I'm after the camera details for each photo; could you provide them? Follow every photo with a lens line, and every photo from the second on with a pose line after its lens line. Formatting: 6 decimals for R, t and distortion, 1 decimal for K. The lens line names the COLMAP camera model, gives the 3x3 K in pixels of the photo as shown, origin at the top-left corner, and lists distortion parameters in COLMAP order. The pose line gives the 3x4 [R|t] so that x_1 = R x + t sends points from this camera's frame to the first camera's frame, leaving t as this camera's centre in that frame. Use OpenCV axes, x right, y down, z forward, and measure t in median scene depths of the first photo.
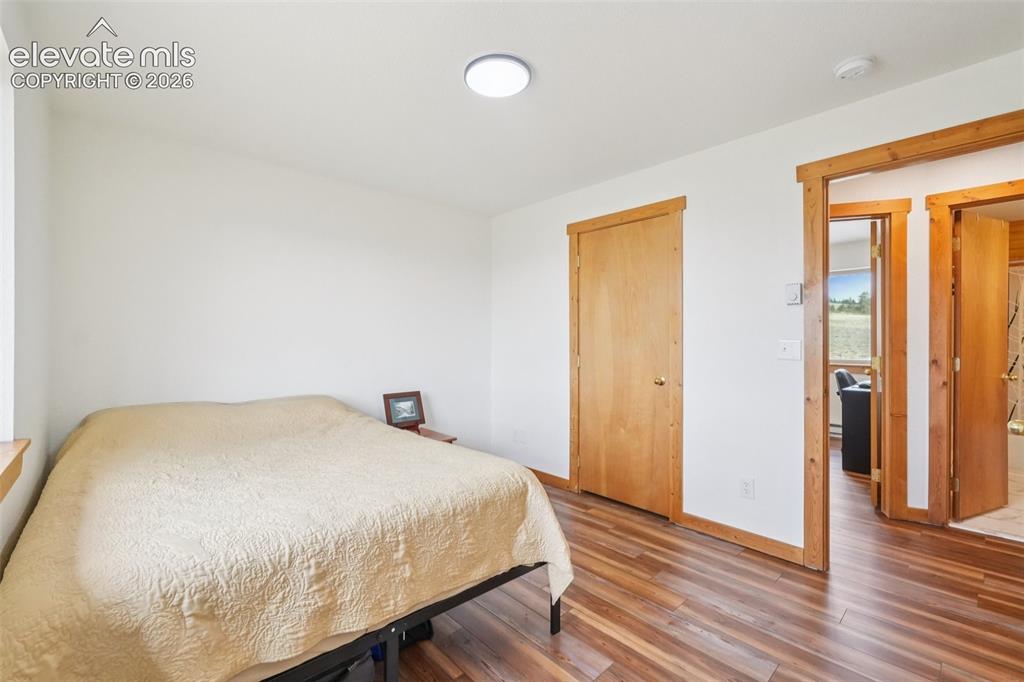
lens RADIAL K [[443.2, 0, 512.7], [0, 443.2, 336.3], [0, 0, 1]] dist [0.003421, 0.001820]
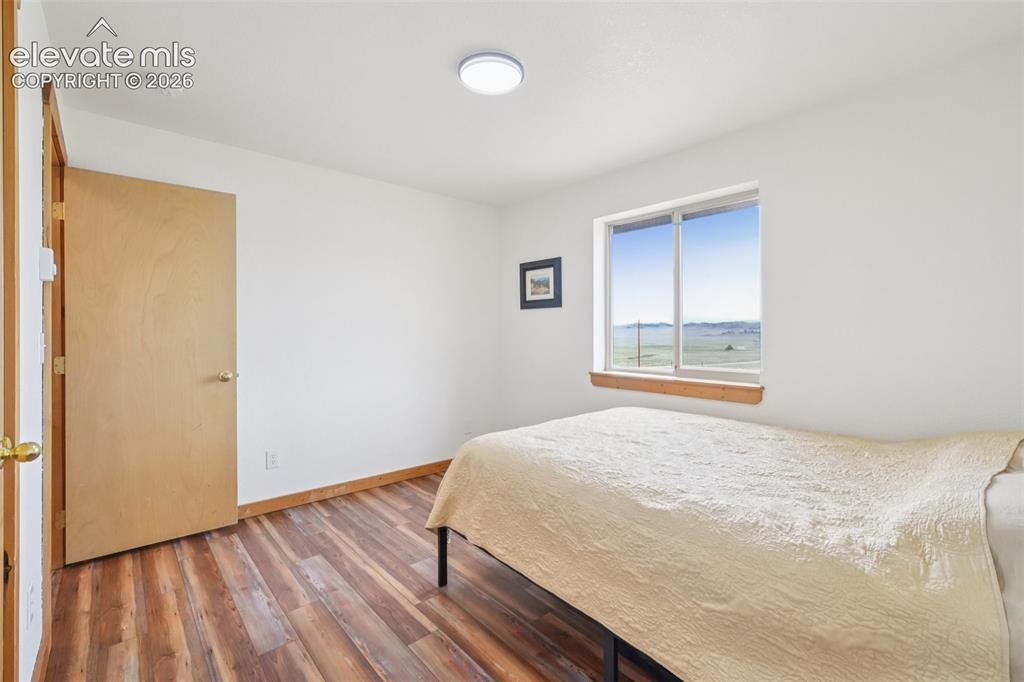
lens RADIAL K [[443.2, 0, 491.3], [0, 443.2, 330.4], [0, 0, 1]] dist [0.003421, 0.001820]
pose [[-0.998120, 0.000088, 0.061289, -0.112271], [-0.000422, 0.999965, -0.008297, 0.015261], [-0.061288, -0.008307, -0.998086, 2.372636]]
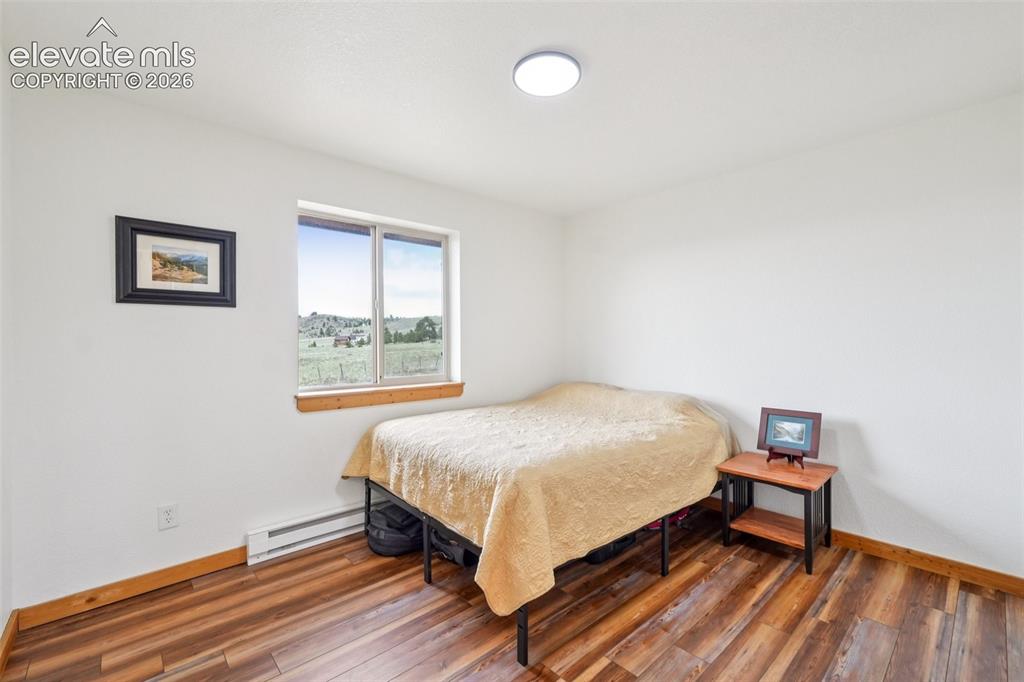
lens RADIAL K [[443.2, 0, 511.6], [0, 443.2, 341.2], [0, 0, 1]] dist [0.003421, 0.001820]
pose [[-0.028067, -0.000171, -0.999606, 1.117039], [0.011015, 0.999939, -0.000481, 0.003883], [0.999545, -0.011024, -0.028063, 1.115697]]
